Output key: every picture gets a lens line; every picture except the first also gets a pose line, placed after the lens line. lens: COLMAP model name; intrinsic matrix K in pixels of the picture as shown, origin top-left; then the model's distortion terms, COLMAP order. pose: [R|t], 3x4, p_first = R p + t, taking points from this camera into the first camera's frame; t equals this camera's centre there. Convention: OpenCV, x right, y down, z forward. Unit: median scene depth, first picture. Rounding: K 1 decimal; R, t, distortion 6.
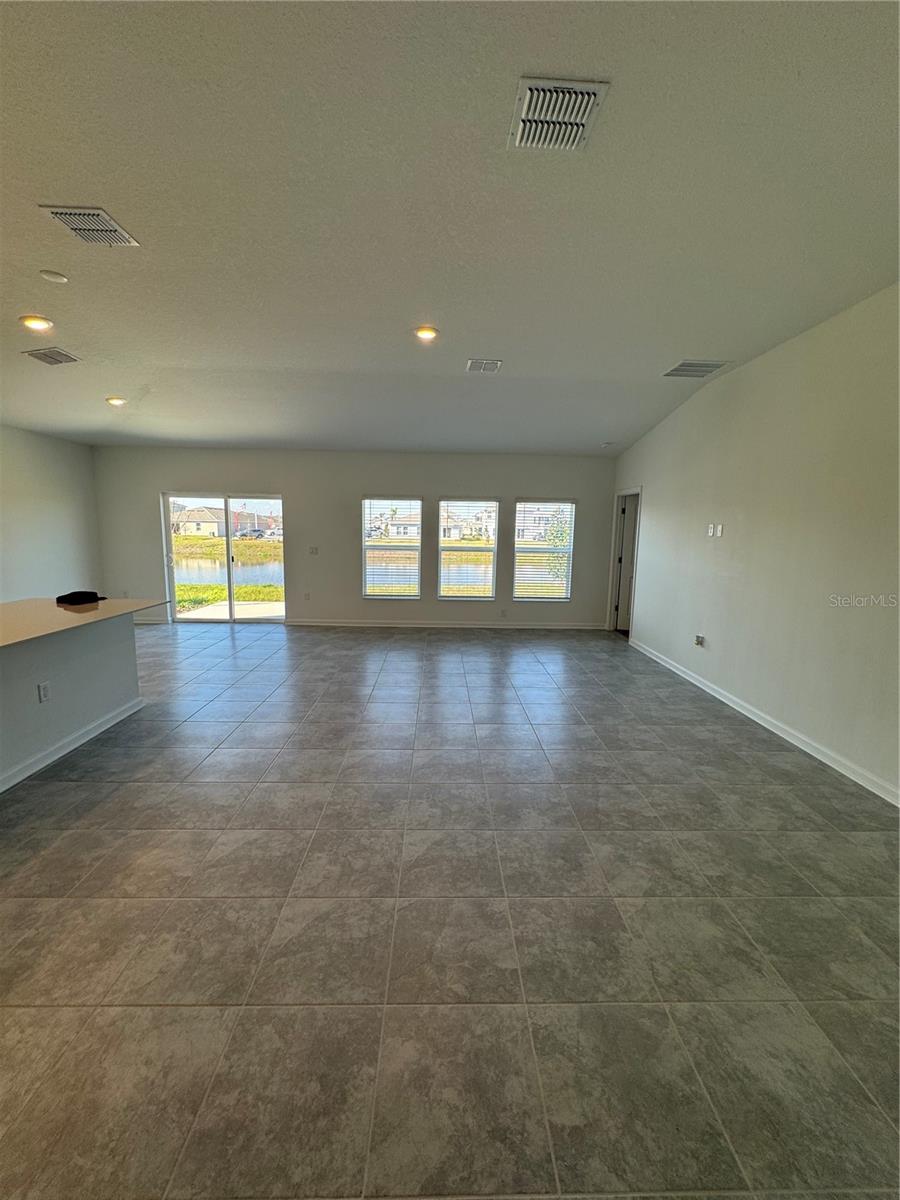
lens RADIAL K [[478.1, 0, 445.1], [0, 478.1, 599.0], [0, 0, 1]] dist [-0.004209, 0.001266]
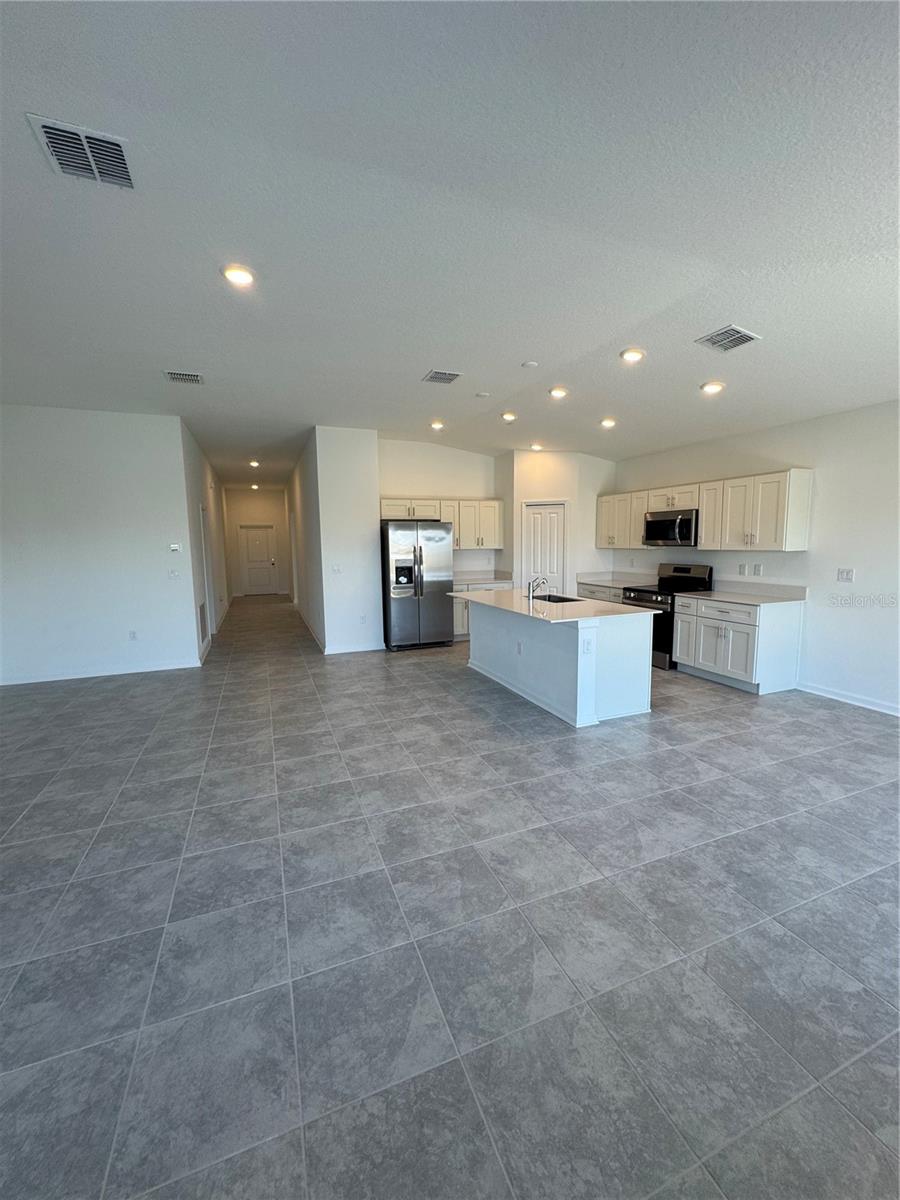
lens RADIAL K [[478.1, 0, 450.7], [0, 478.1, 598.2], [0, 0, 1]] dist [-0.004209, 0.001266]
pose [[-0.933187, 0.038820, -0.357289, -0.084767], [-0.055606, 0.966582, 0.250255, -0.387908], [0.355064, 0.253402, -0.899843, 2.582477]]
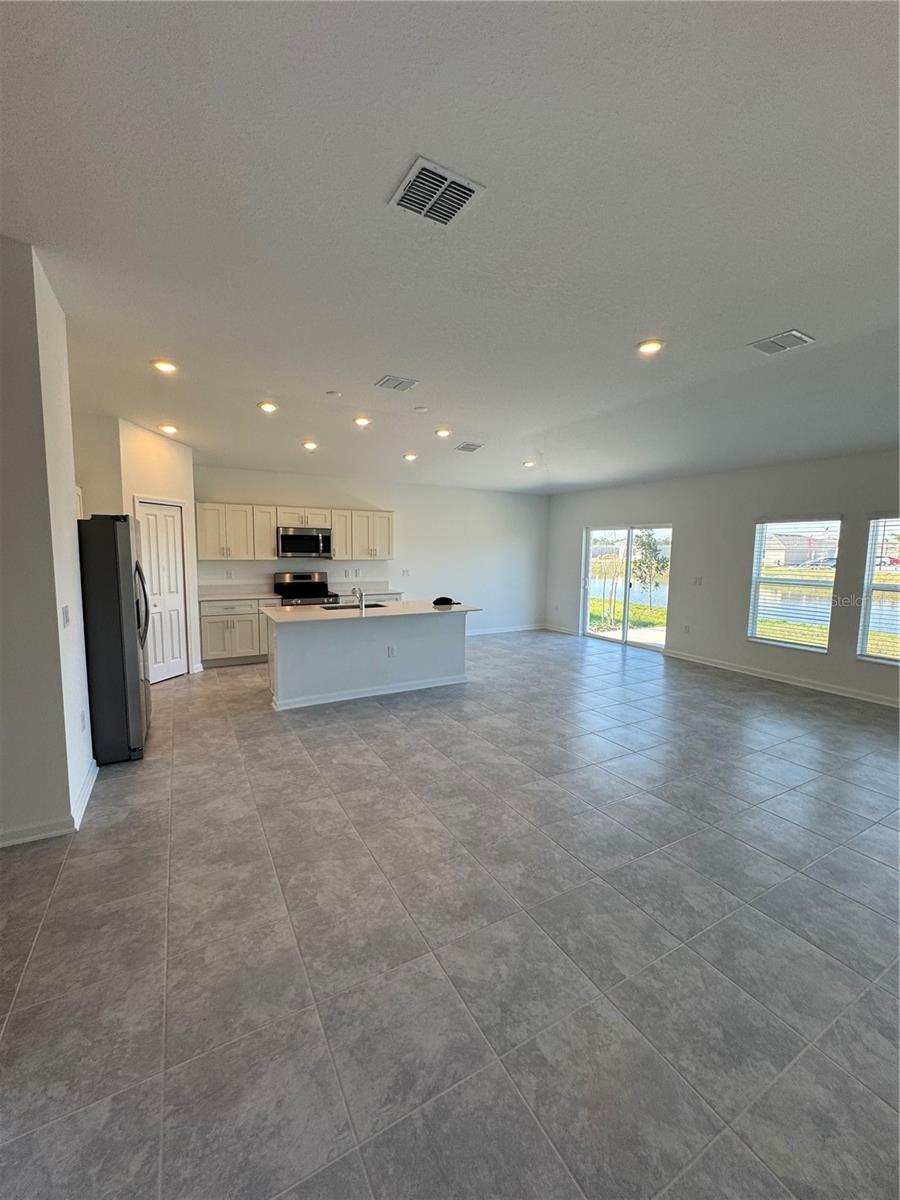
lens RADIAL K [[478.1, 0, 451.4], [0, 478.1, 594.5], [0, 0, 1]] dist [-0.004209, 0.001266]
pose [[0.477967, 0.072299, -0.875397, 0.846717], [-0.131535, 0.991261, 0.010050, -0.058765], [0.868474, 0.110342, 0.483299, 0.378103]]
